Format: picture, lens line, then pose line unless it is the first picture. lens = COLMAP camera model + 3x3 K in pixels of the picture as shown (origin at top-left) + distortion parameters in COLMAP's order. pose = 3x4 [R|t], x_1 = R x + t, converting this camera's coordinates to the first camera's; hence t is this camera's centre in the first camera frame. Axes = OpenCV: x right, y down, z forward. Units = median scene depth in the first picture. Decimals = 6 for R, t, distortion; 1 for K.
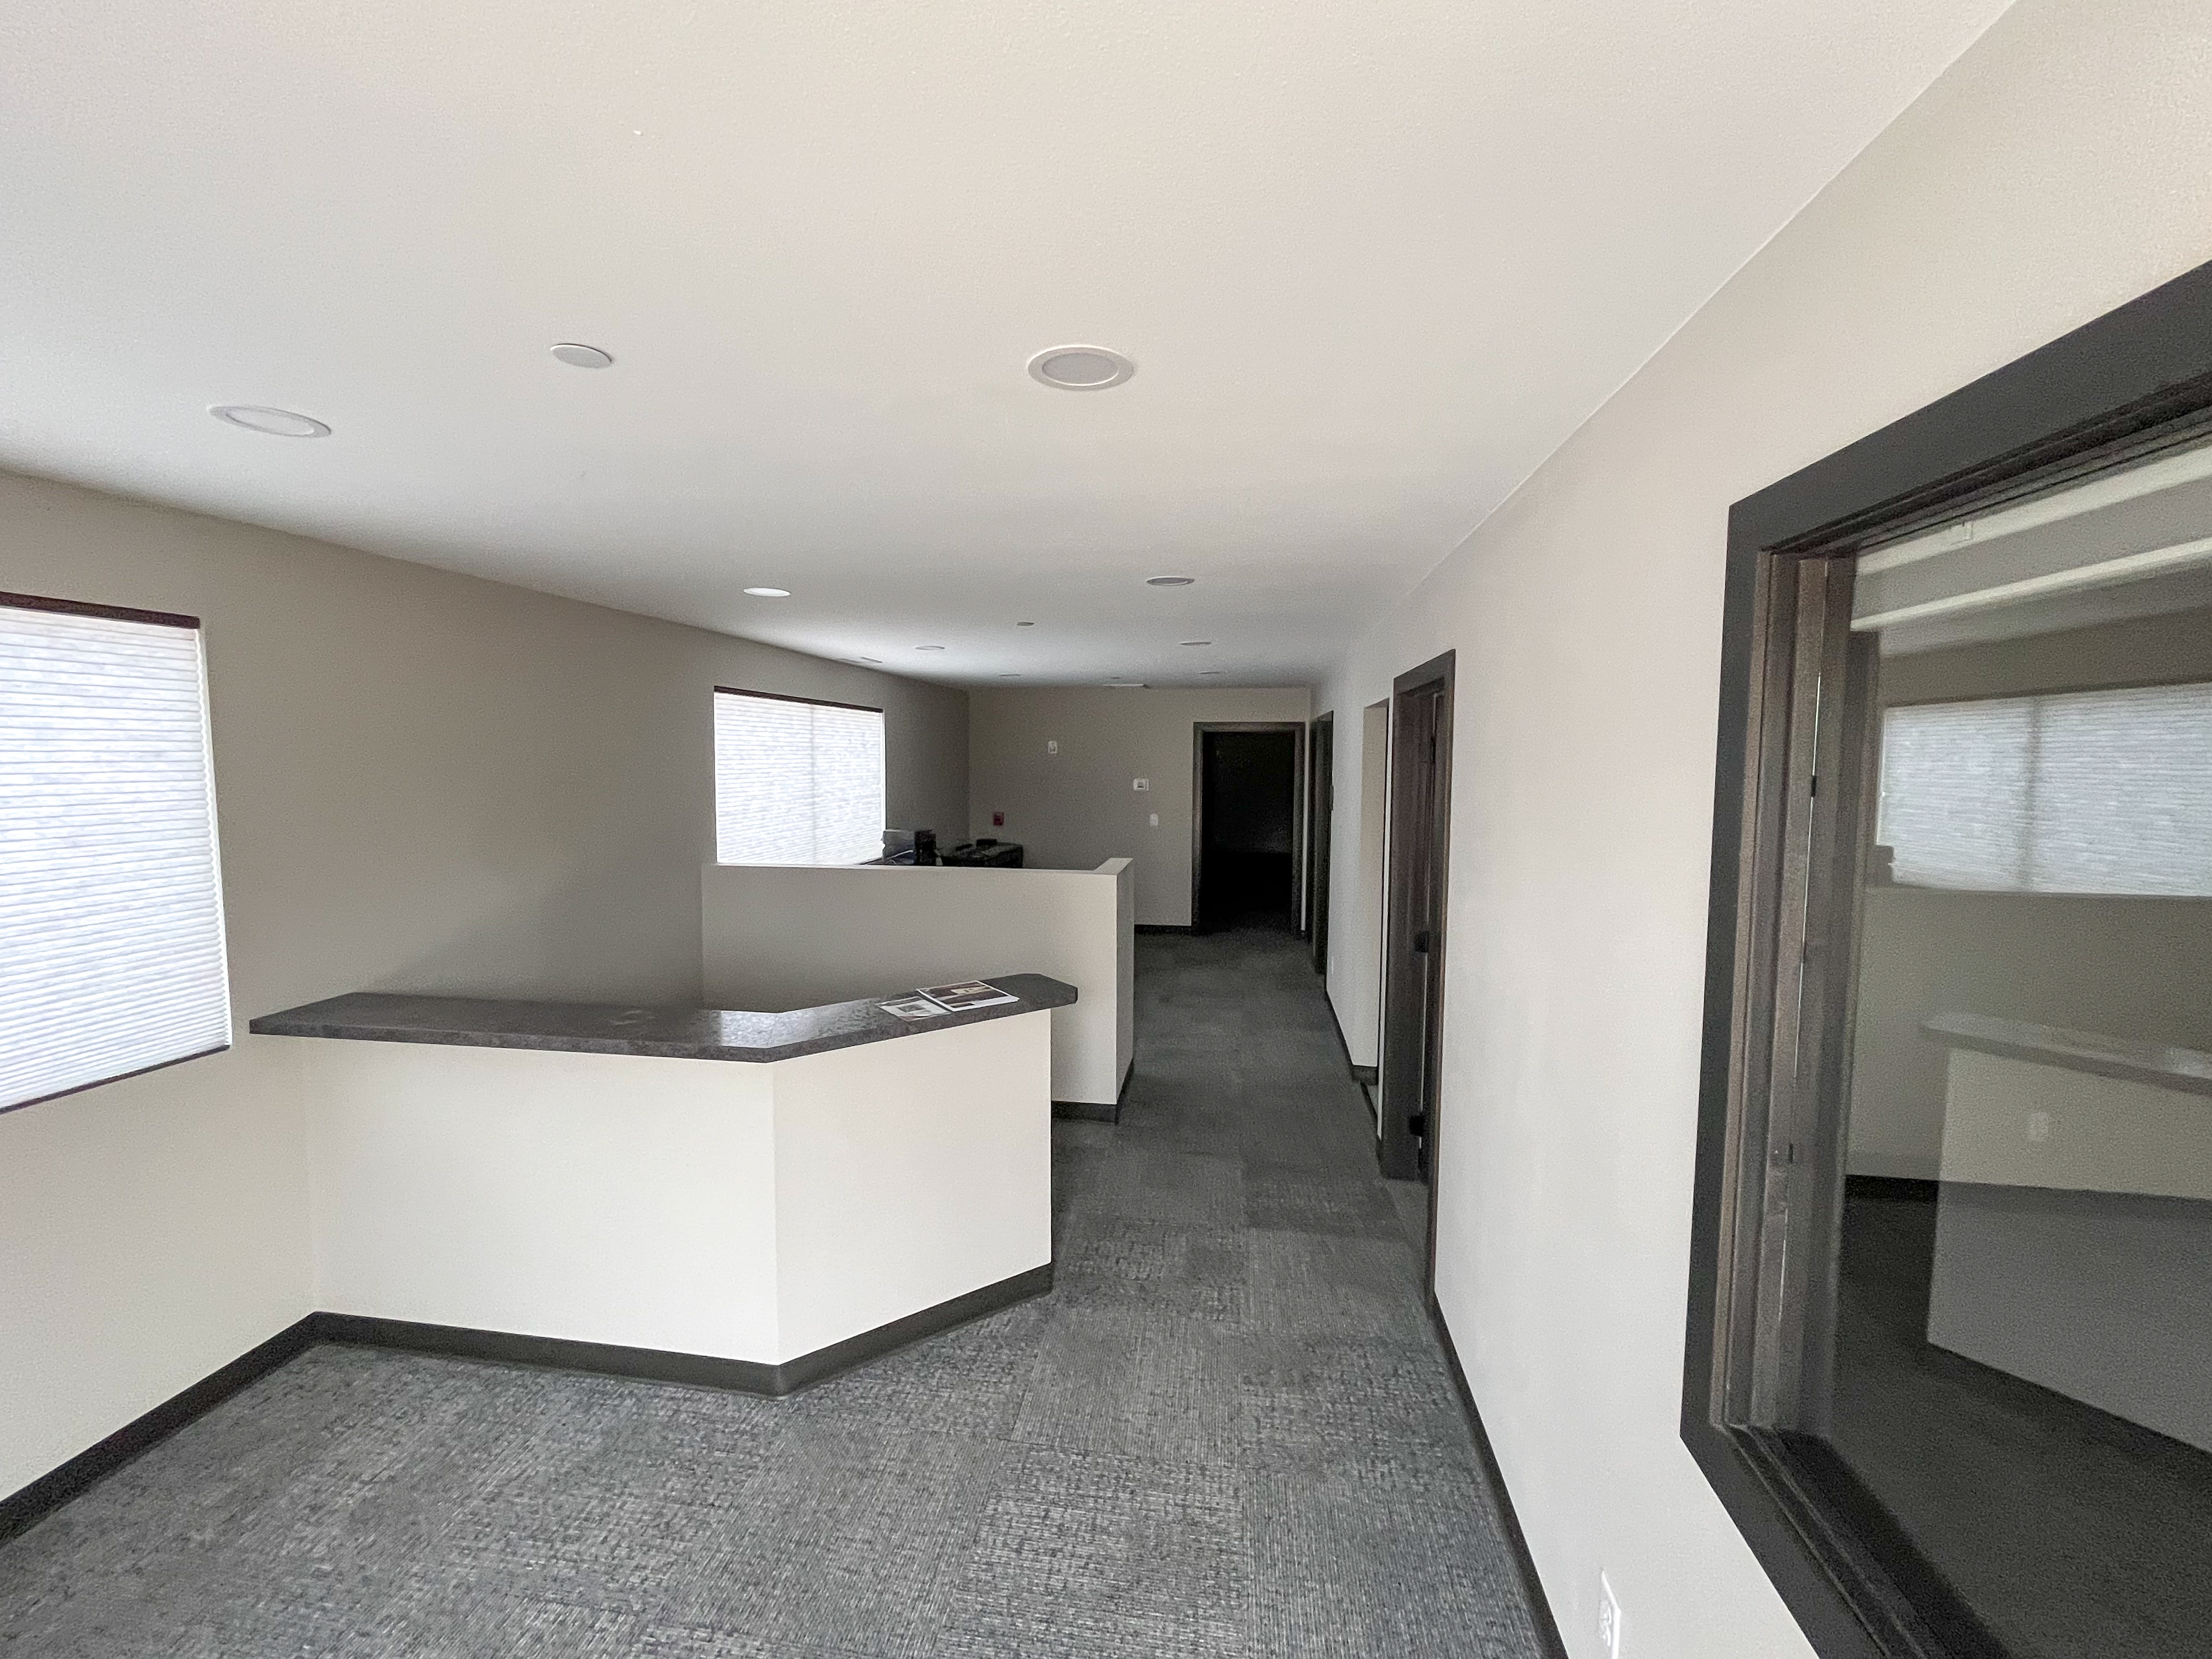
lens RADIAL K [[885.4, 0, 1080.1], [0, 885.4, 814.3], [0, 0, 1]] dist [-0.001018, -0.000085]
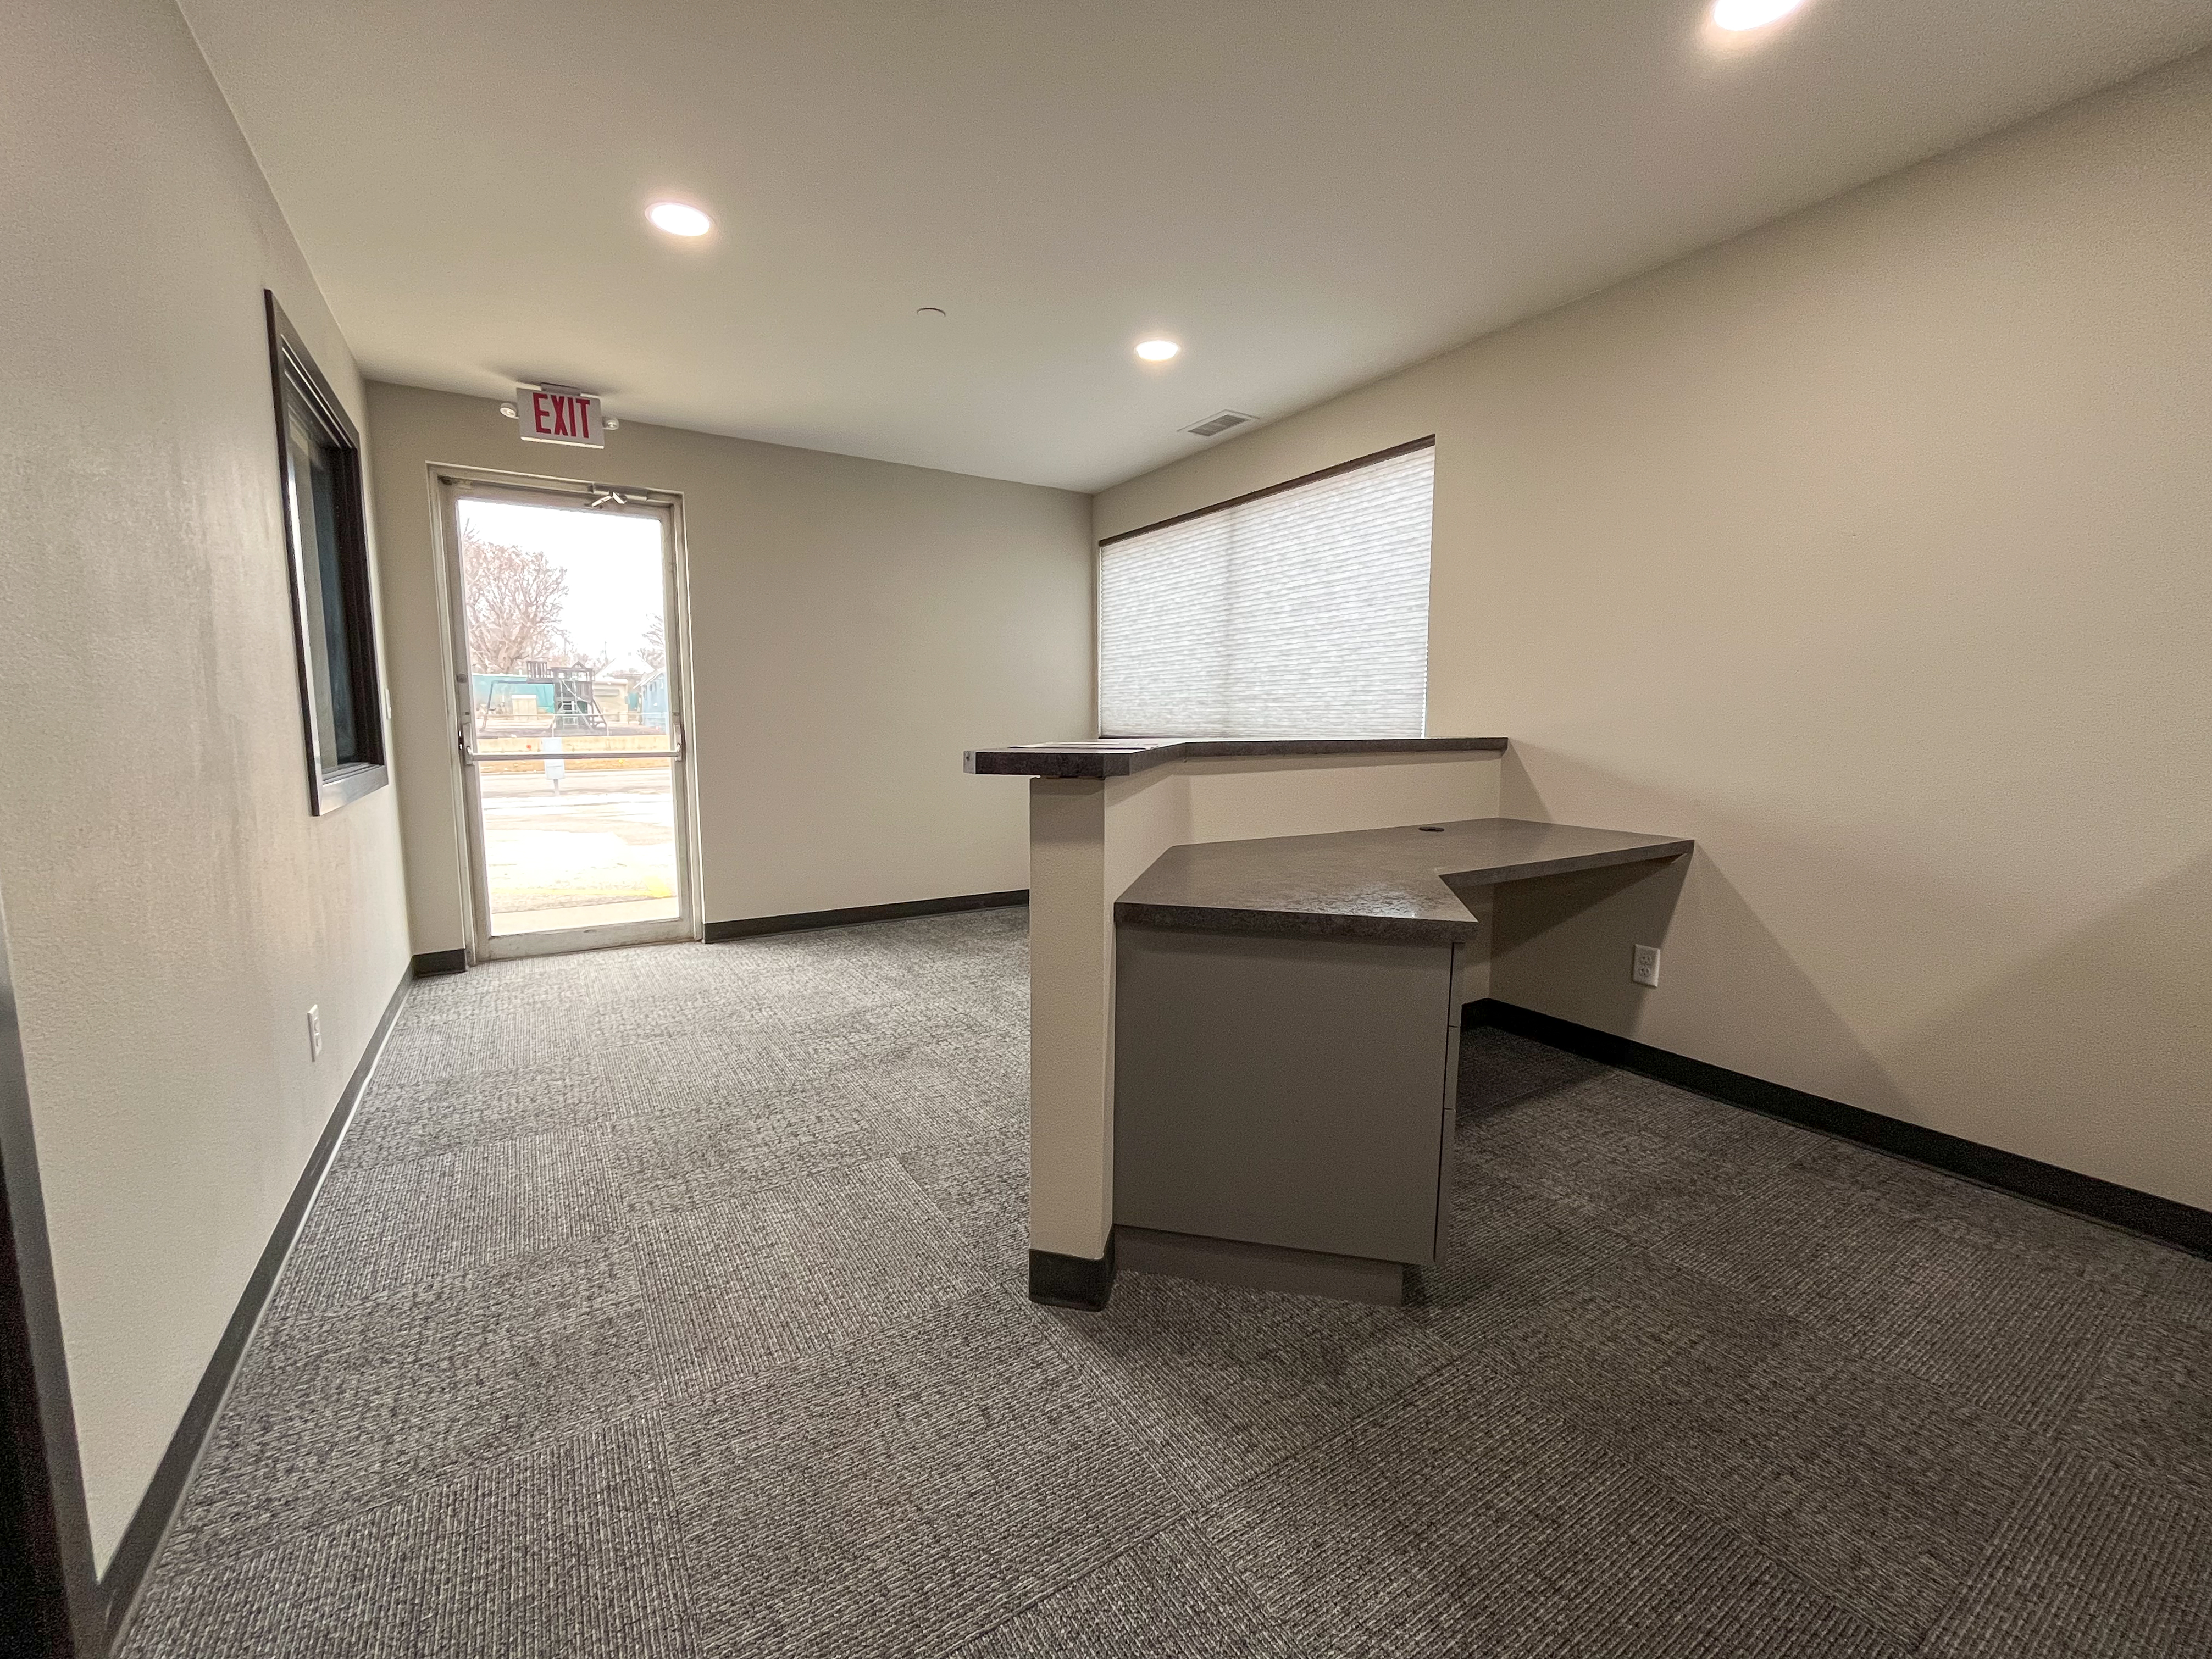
lens RADIAL K [[885.3, 0, 1080.1], [0, 885.3, 814.3], [0, 0, 1]] dist [-0.001018, -0.000085]
pose [[-0.742133, 0.064597, -0.667133, 0.364276], [-0.058753, 0.985244, 0.160758, 0.166637], [0.667673, 0.158500, -0.727386, 1.669459]]
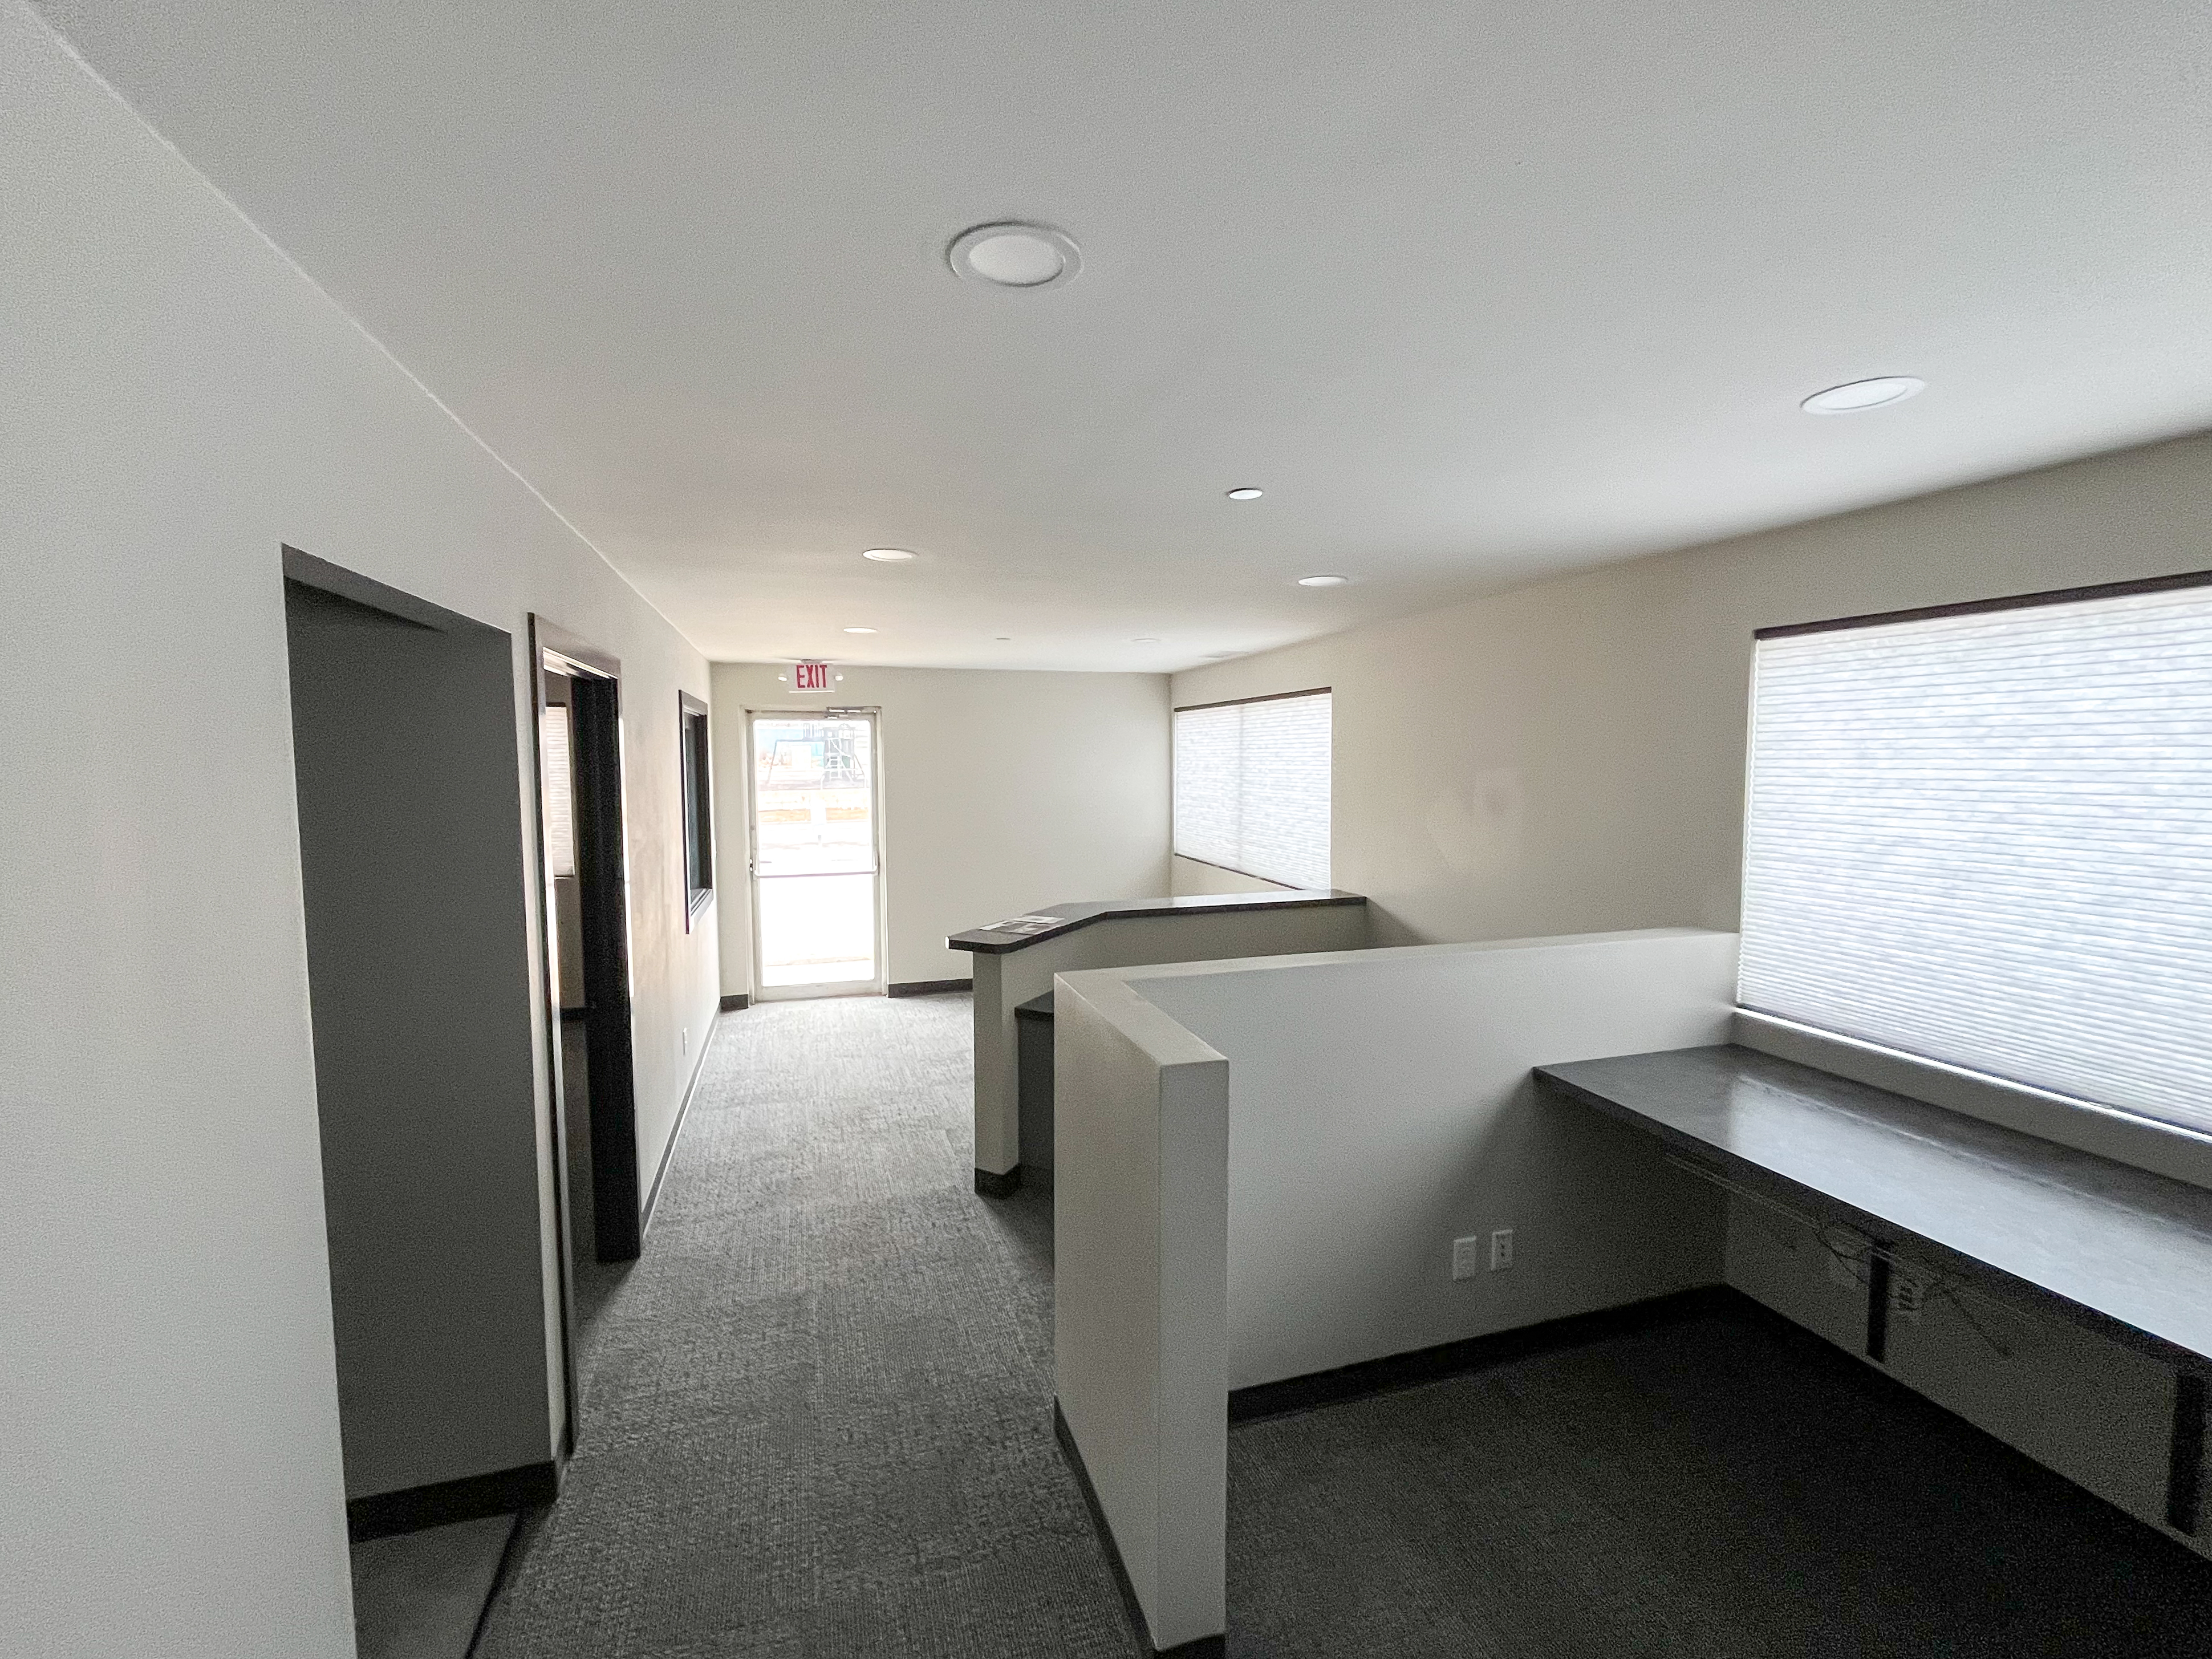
lens RADIAL K [[885.4, 0, 1080.1], [0, 885.4, 814.3], [0, 0, 1]] dist [-0.001018, -0.000085]
pose [[-0.886031, 0.024392, -0.462983, 0.467404], [-0.036298, 0.991900, 0.121723, -0.151016], [0.462202, 0.124655, -0.877969, 2.481125]]
